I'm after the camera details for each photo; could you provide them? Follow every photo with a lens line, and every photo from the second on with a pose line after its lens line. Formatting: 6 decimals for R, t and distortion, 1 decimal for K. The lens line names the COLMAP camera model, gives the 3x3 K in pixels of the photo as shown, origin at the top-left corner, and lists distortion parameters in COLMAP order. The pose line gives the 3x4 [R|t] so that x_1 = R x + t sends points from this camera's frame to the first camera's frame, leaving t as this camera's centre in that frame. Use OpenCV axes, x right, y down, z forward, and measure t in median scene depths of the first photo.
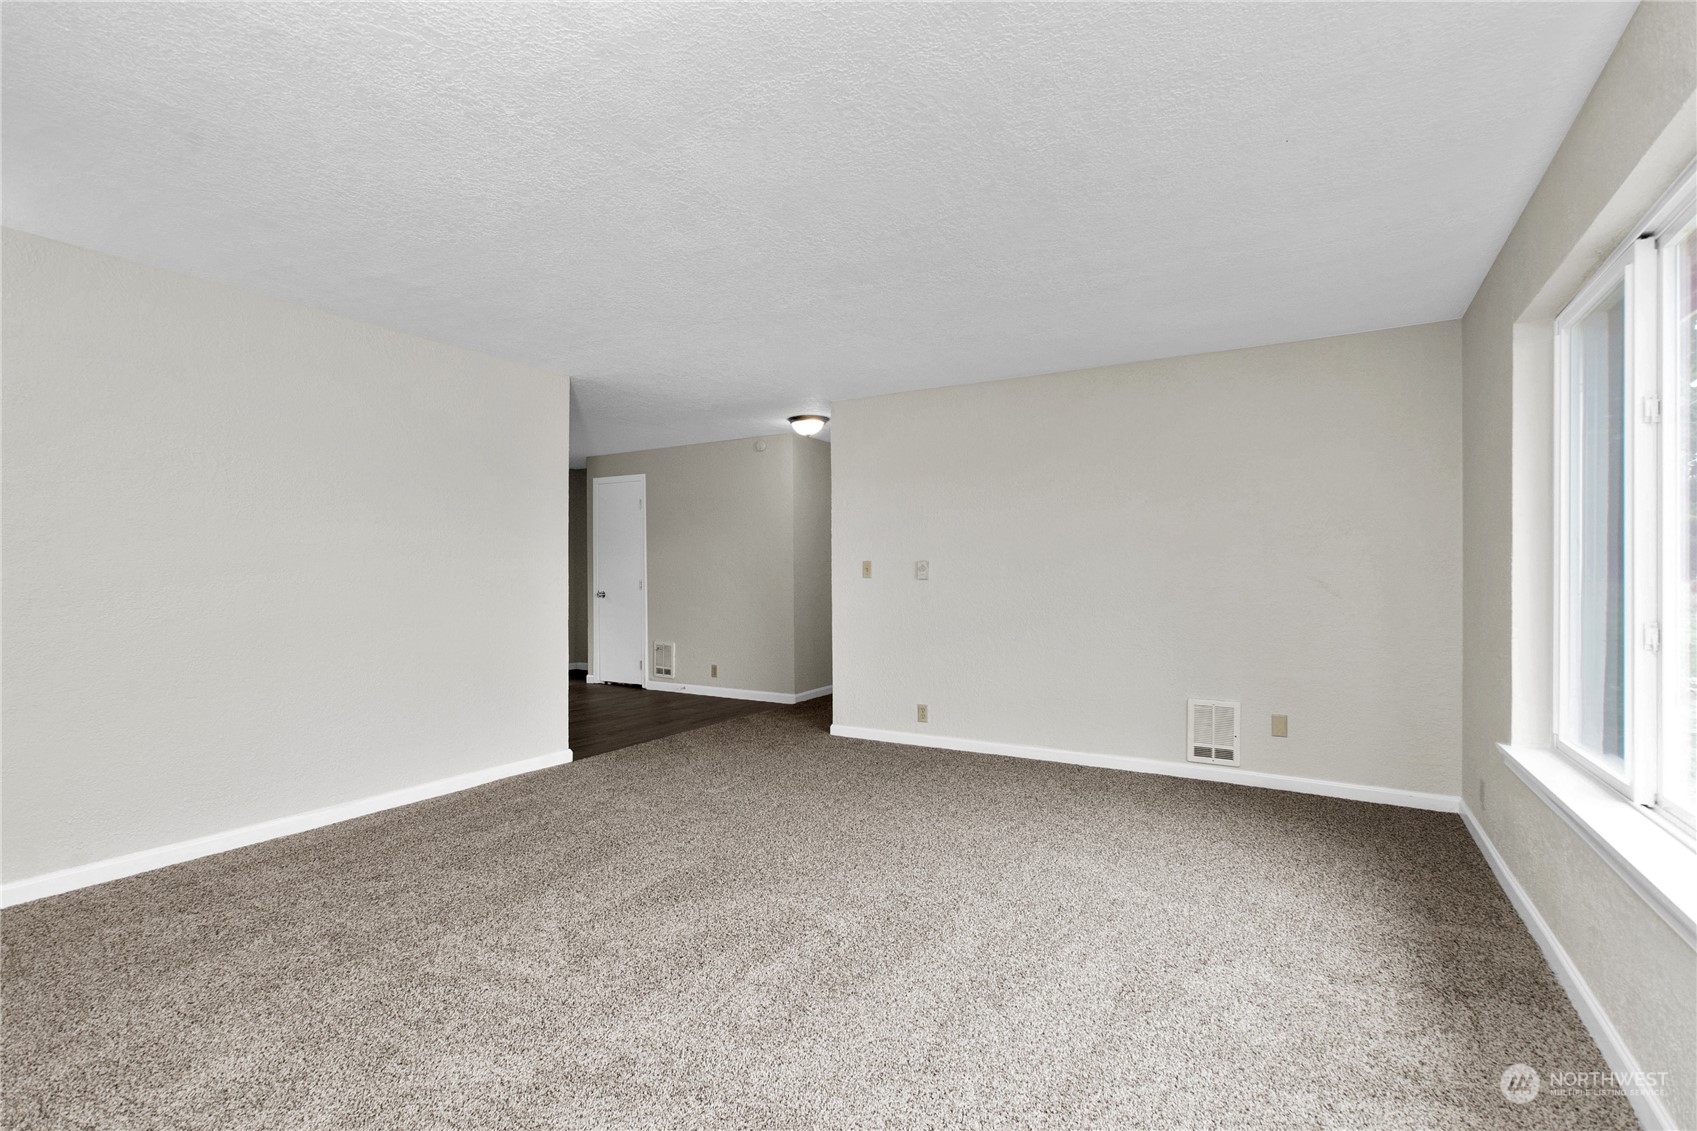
lens RADIAL K [[813.4, 0, 838.2], [0, 813.4, 571.4], [0, 0, 1]] dist [-0.002216, 0.000815]
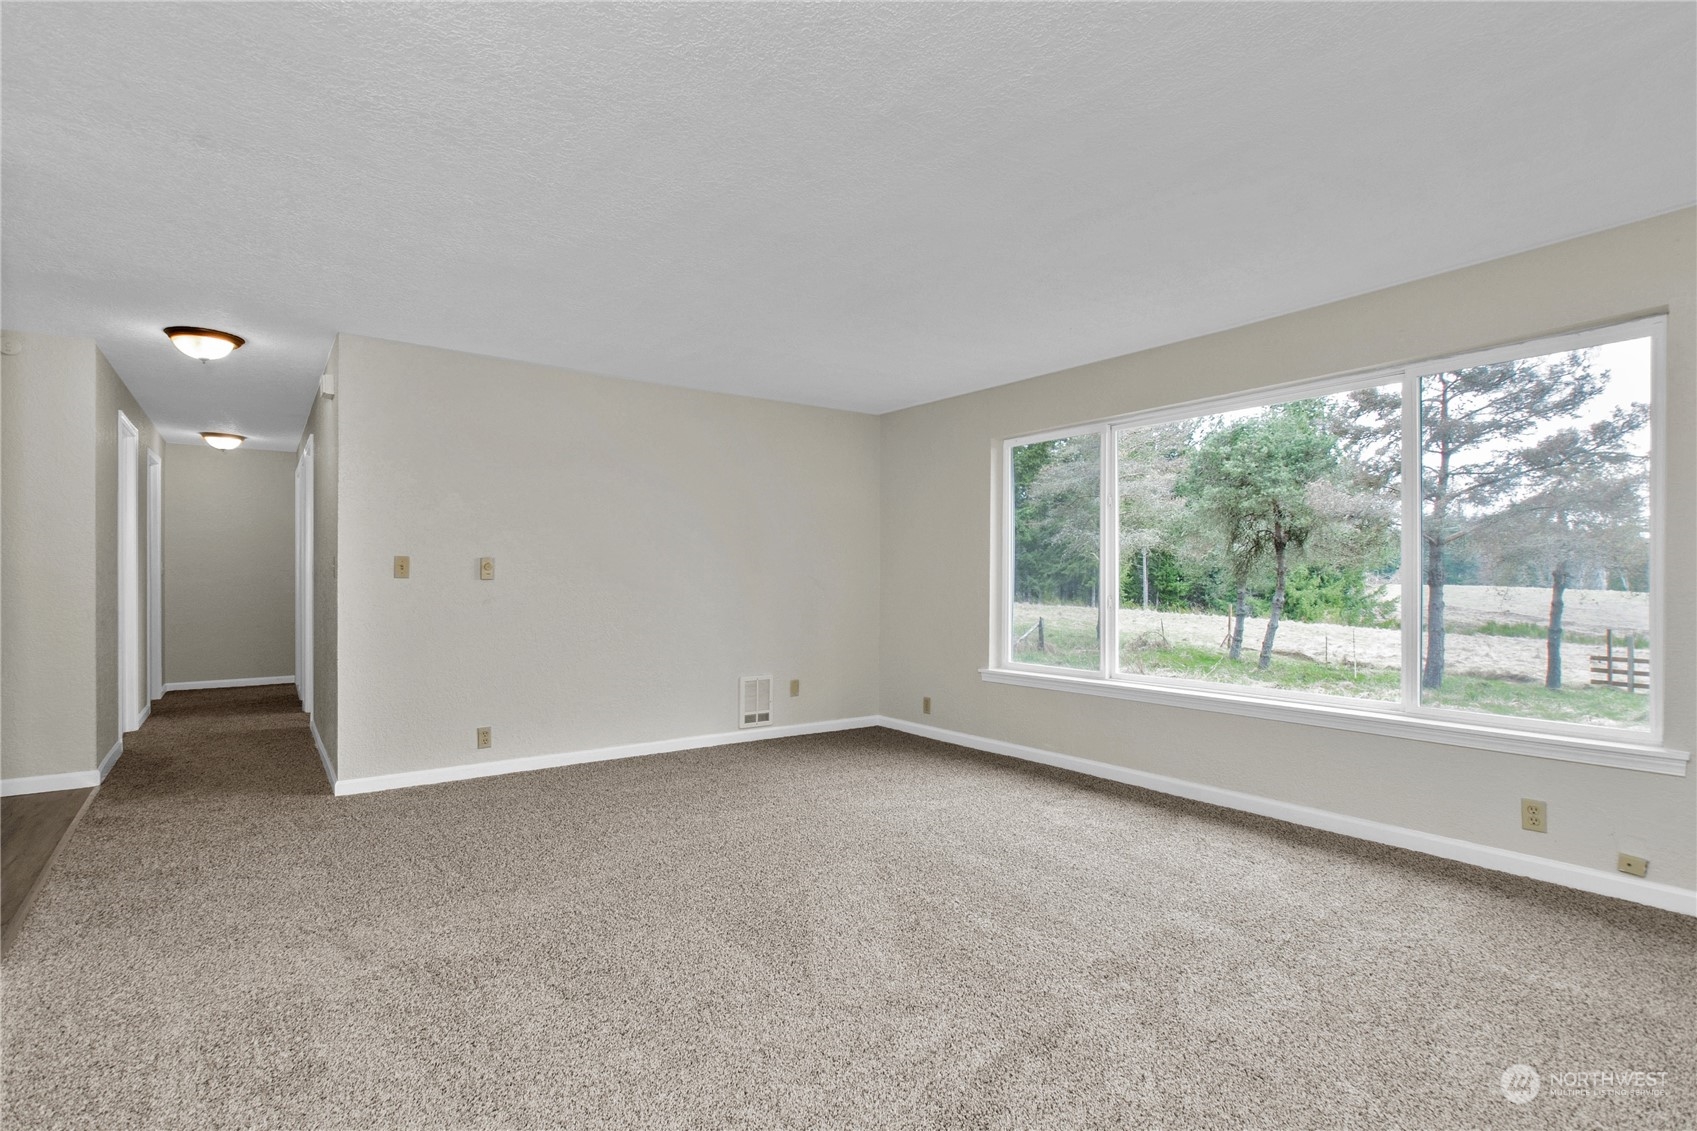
lens RADIAL K [[813.4, 0, 838.2], [0, 813.4, 571.4], [0, 0, 1]] dist [-0.002216, 0.000815]
pose [[0.383001, 0.006254, 0.923727, -0.647039], [-0.005080, 0.999976, -0.004664, 0.003485], [-0.923734, -0.002906, 0.383023, 0.406239]]
